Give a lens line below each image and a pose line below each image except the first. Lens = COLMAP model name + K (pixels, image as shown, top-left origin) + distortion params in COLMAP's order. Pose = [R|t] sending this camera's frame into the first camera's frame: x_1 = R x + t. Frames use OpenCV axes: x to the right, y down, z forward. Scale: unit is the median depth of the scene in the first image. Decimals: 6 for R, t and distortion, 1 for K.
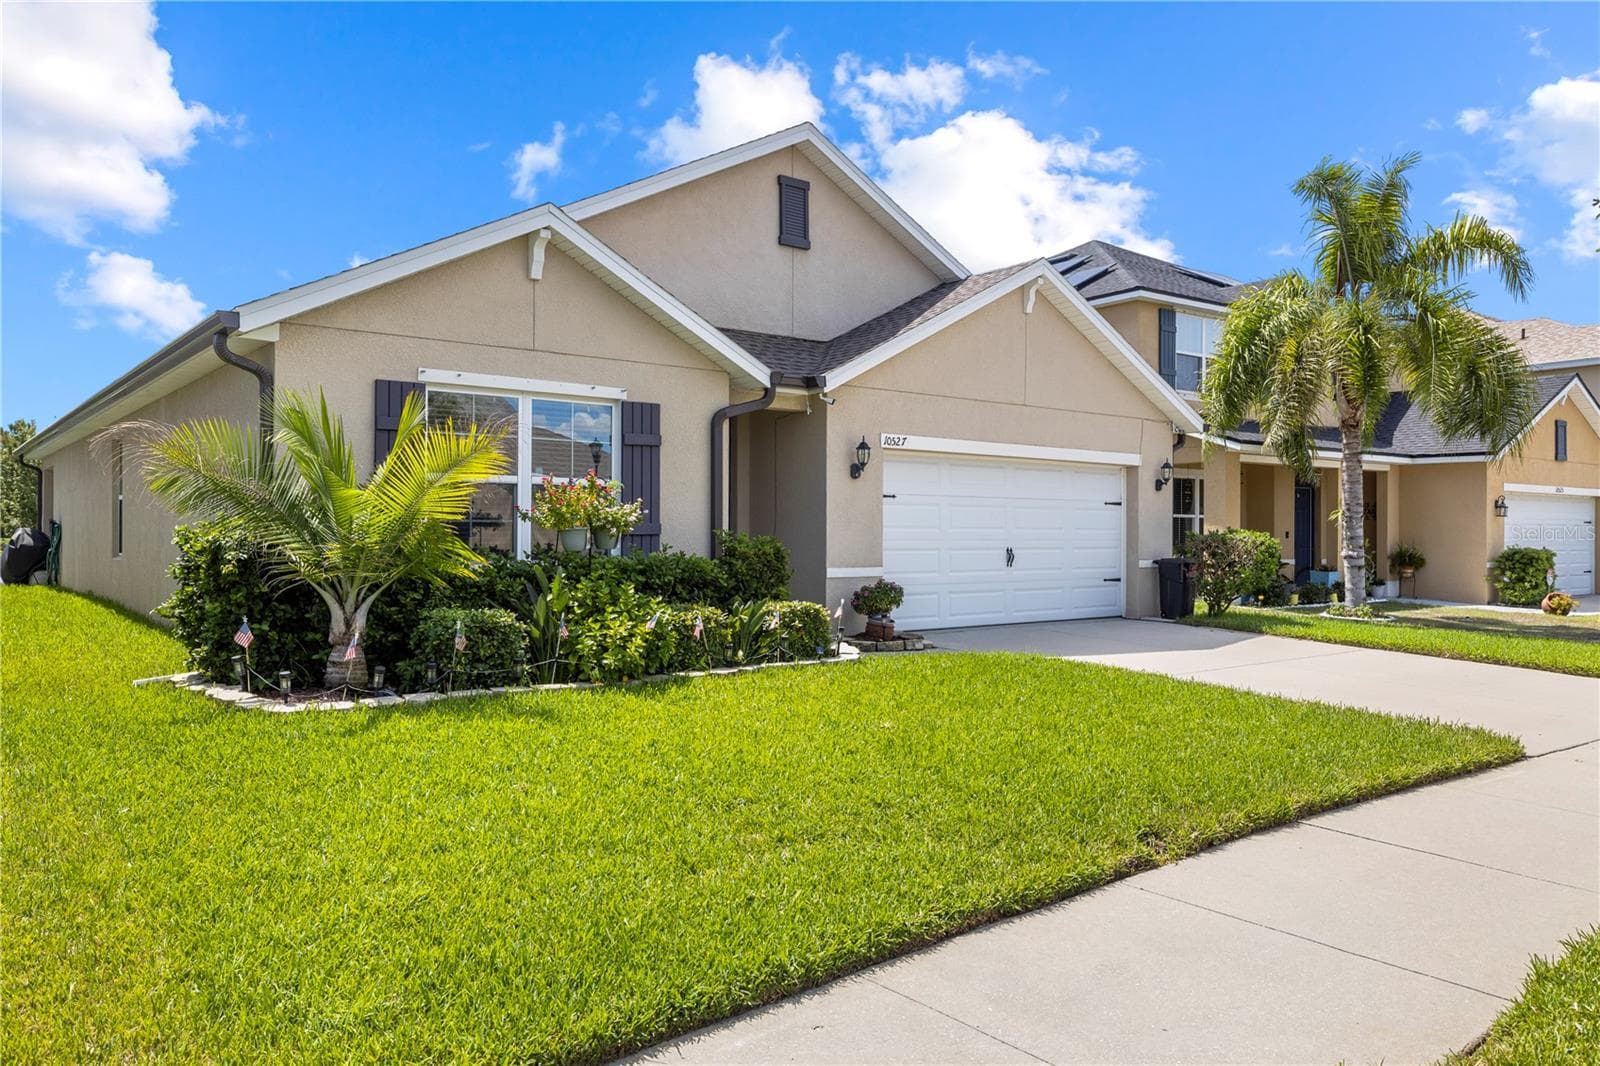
lens RADIAL K [[1130.3, 0, 798.4], [0, 1130.3, 527.8], [0, 0, 1]] dist [0.004780, 0.002183]
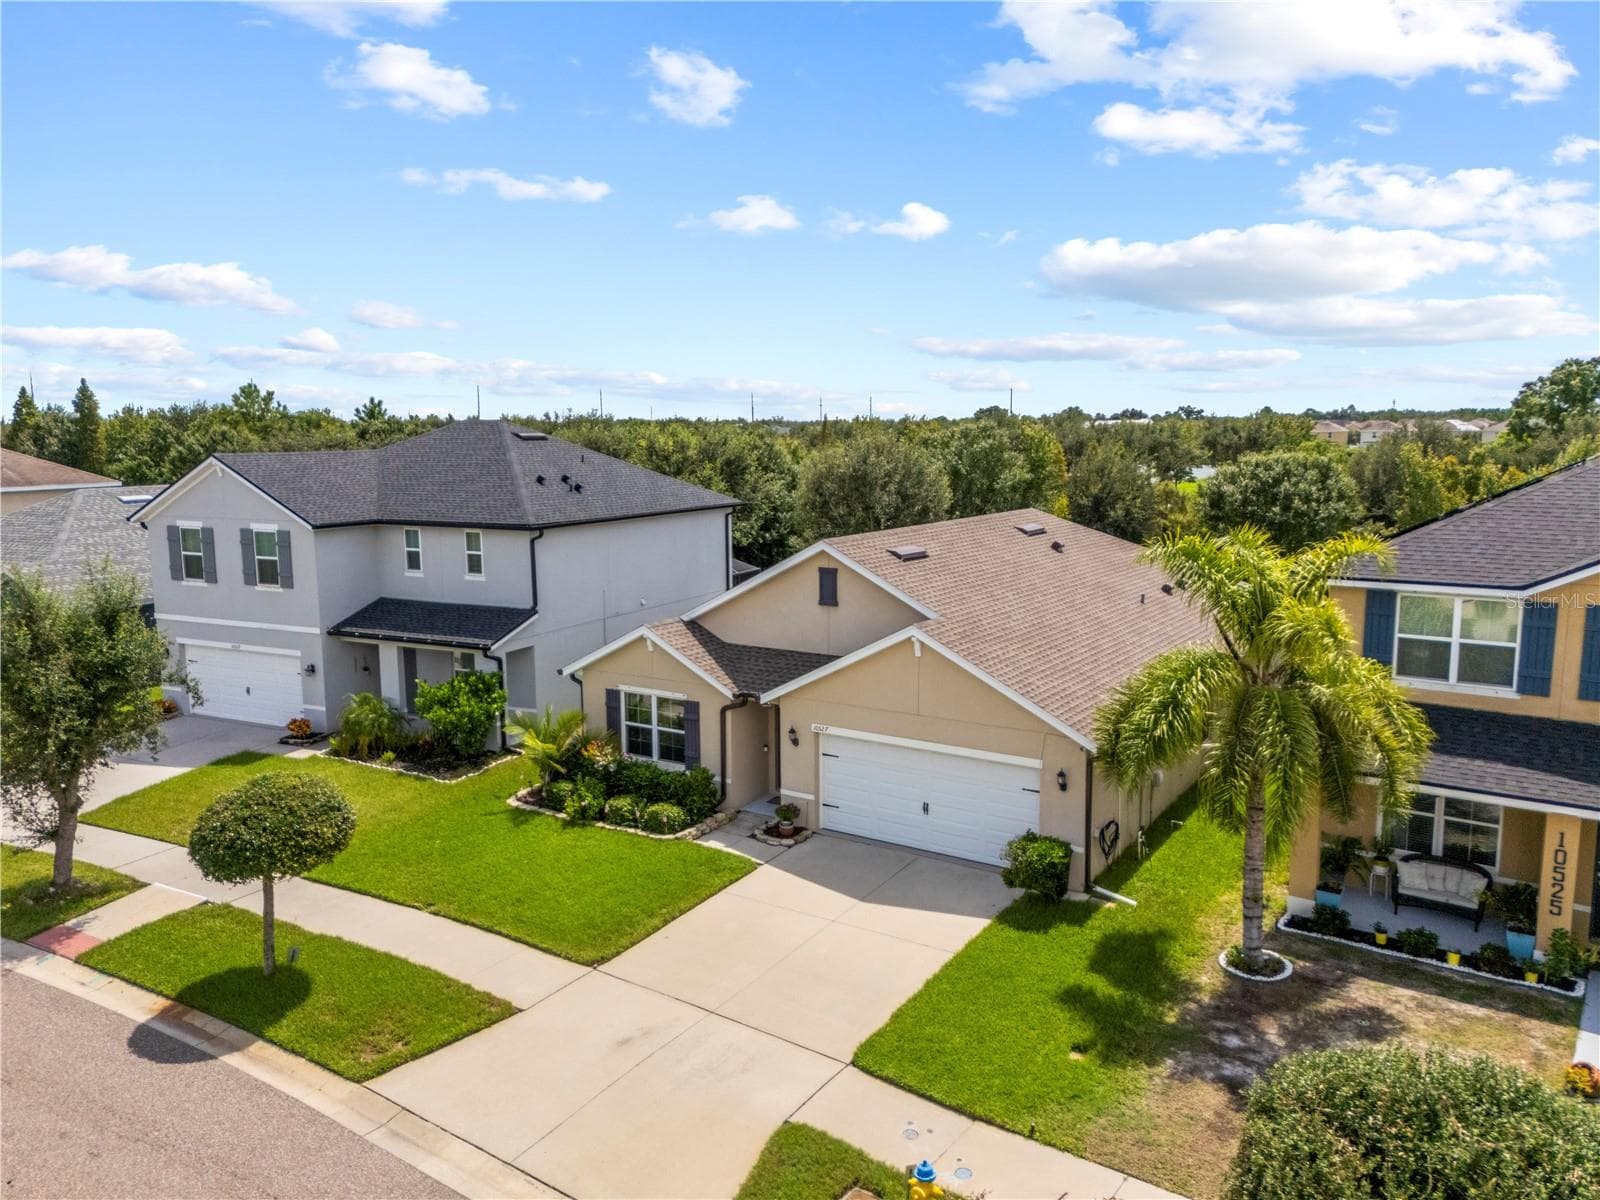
lens RADIAL K [[1175.2, 0, 800.0], [0, 1175.2, 600.0], [0, 0, 1]] dist [0.083222, -0.068938]
pose [[0.309303, 0.130348, -0.941988, 1.947226], [0.015196, 0.989757, 0.141948, -0.586831], [0.950842, -0.058220, 0.304154, 0.445730]]
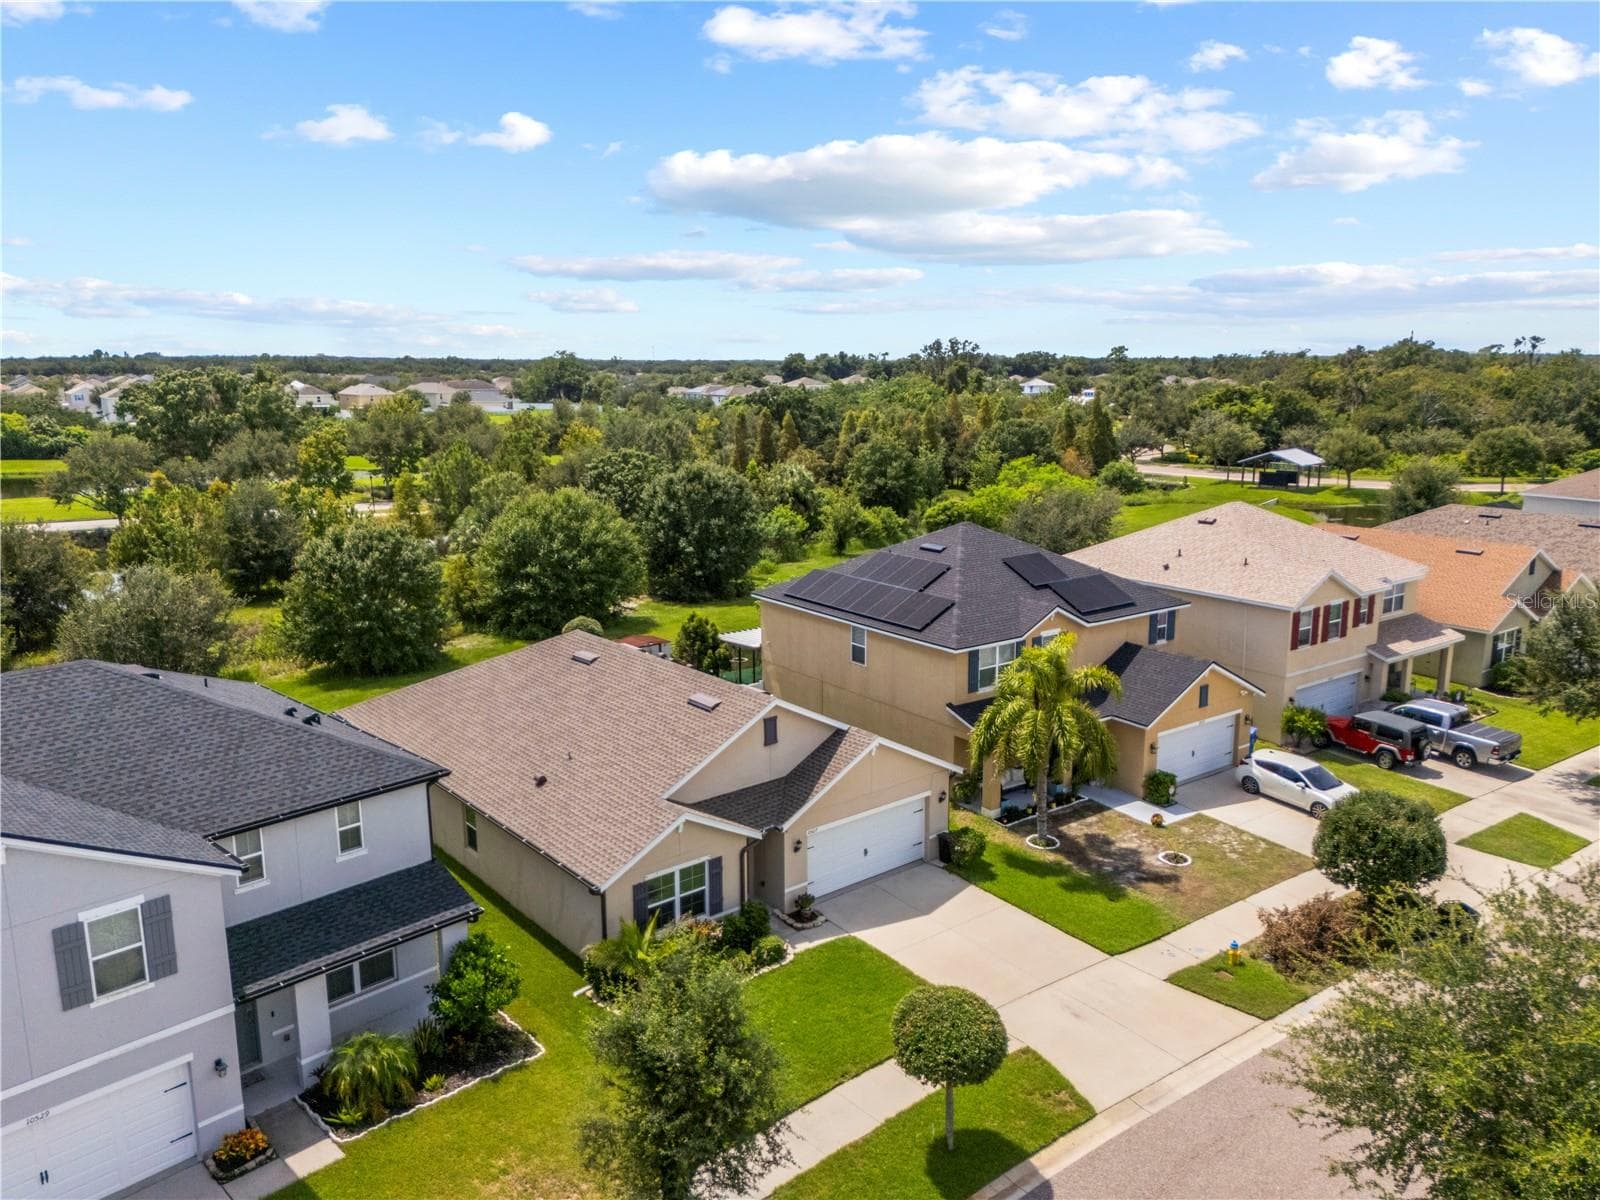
lens RADIAL K [[1175.2, 0, 800.0], [0, 1175.2, 600.0], [0, 0, 1]] dist [0.083222, -0.068938]
pose [[0.999903, -0.011811, 0.007374, 0.048322], [0.010043, 0.978592, 0.205564, -1.188176], [-0.009644, -0.205470, 0.978616, -1.527524]]
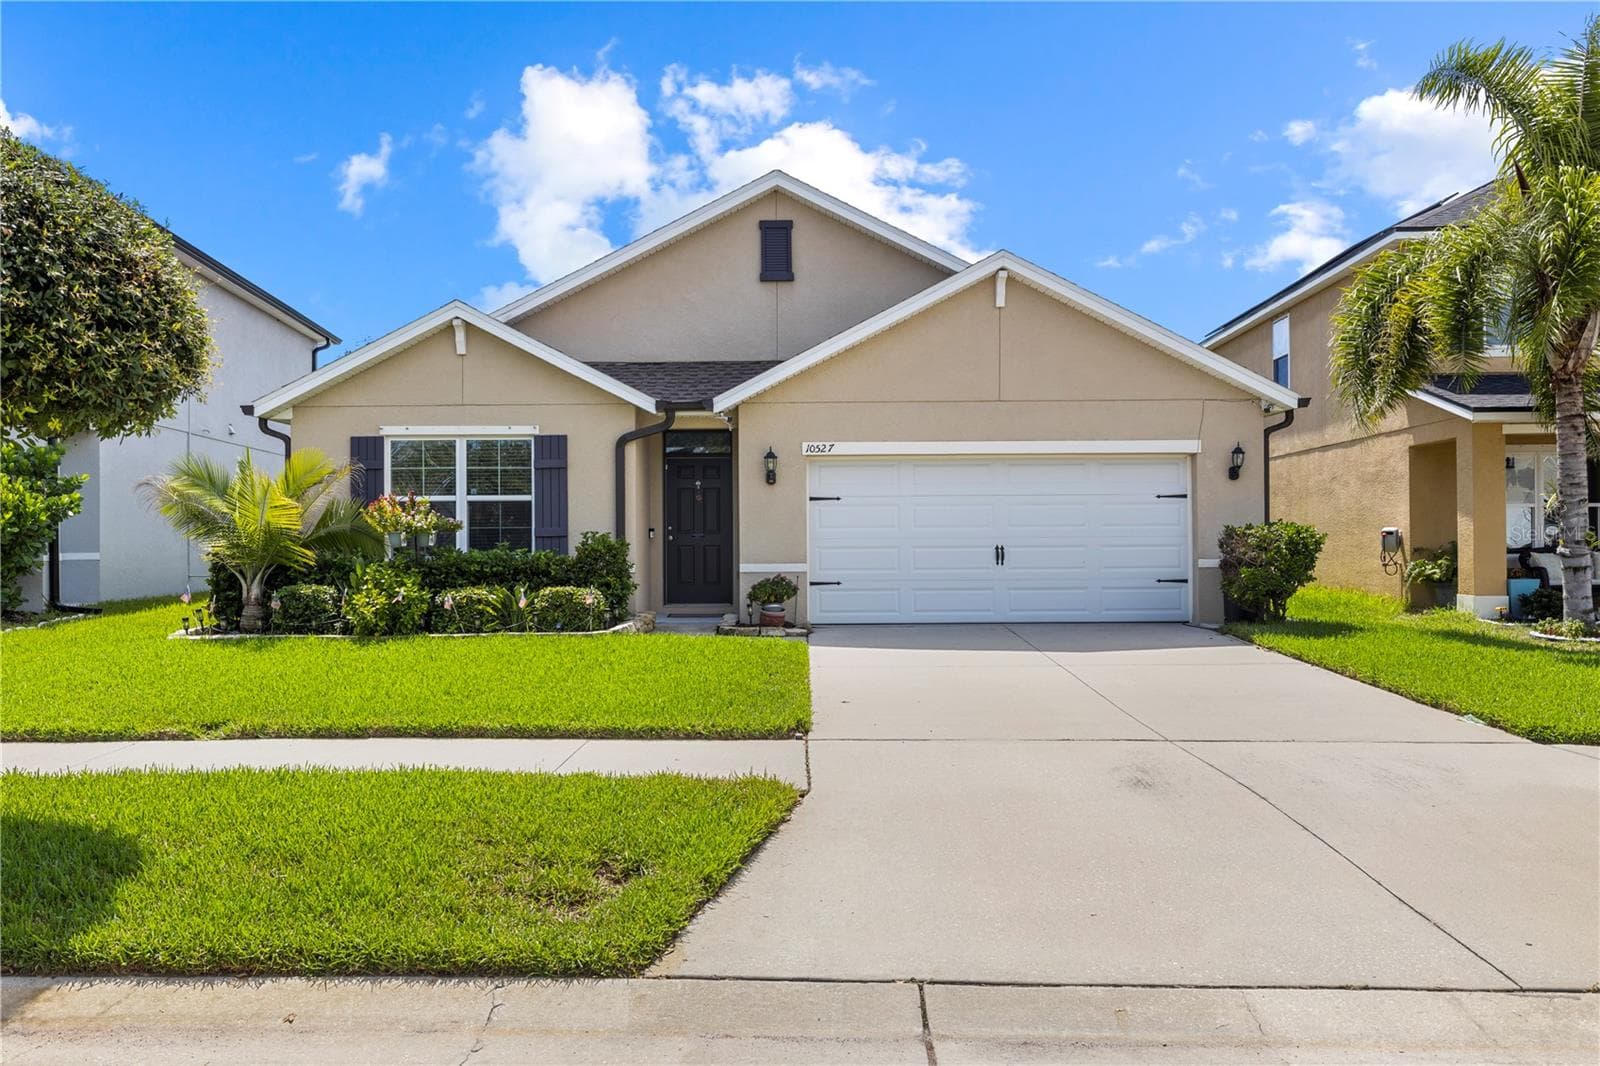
lens RADIAL K [[1172.9, 0, 796.1], [0, 1172.9, 535.3], [0, 0, 1]] dist [0.001351, 0.004171]
pose [[0.778867, -0.014027, -0.627033, 0.839275], [0.013425, 0.999894, -0.005693, 0.014733], [0.627046, -0.003984, 0.778972, 0.109213]]
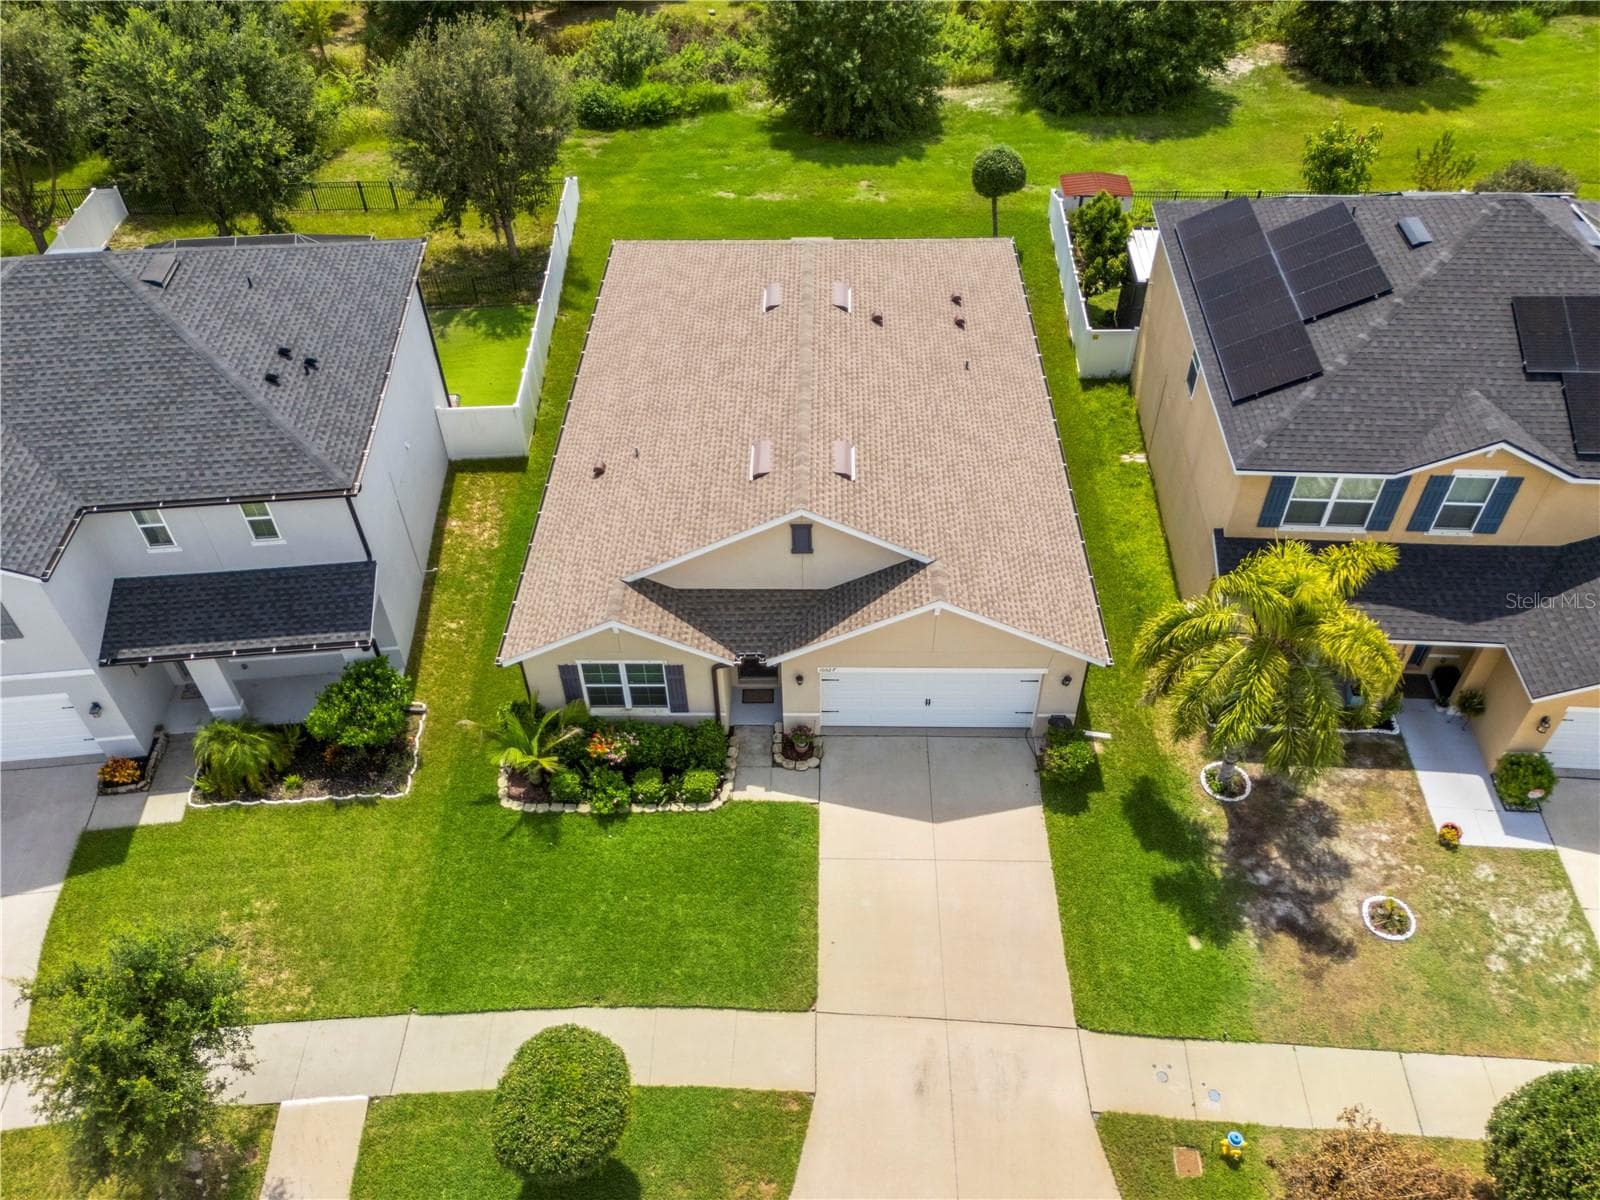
lens RADIAL K [[1175.2, 0, 800.0], [0, 1175.2, 600.0], [0, 0, 1]] dist [0.083222, -0.068938]
pose [[0.768665, 0.428124, -0.475252, 1.016081], [0.023420, 0.723651, 0.689768, -1.653097], [0.639223, -0.541331, 0.546219, -0.053970]]
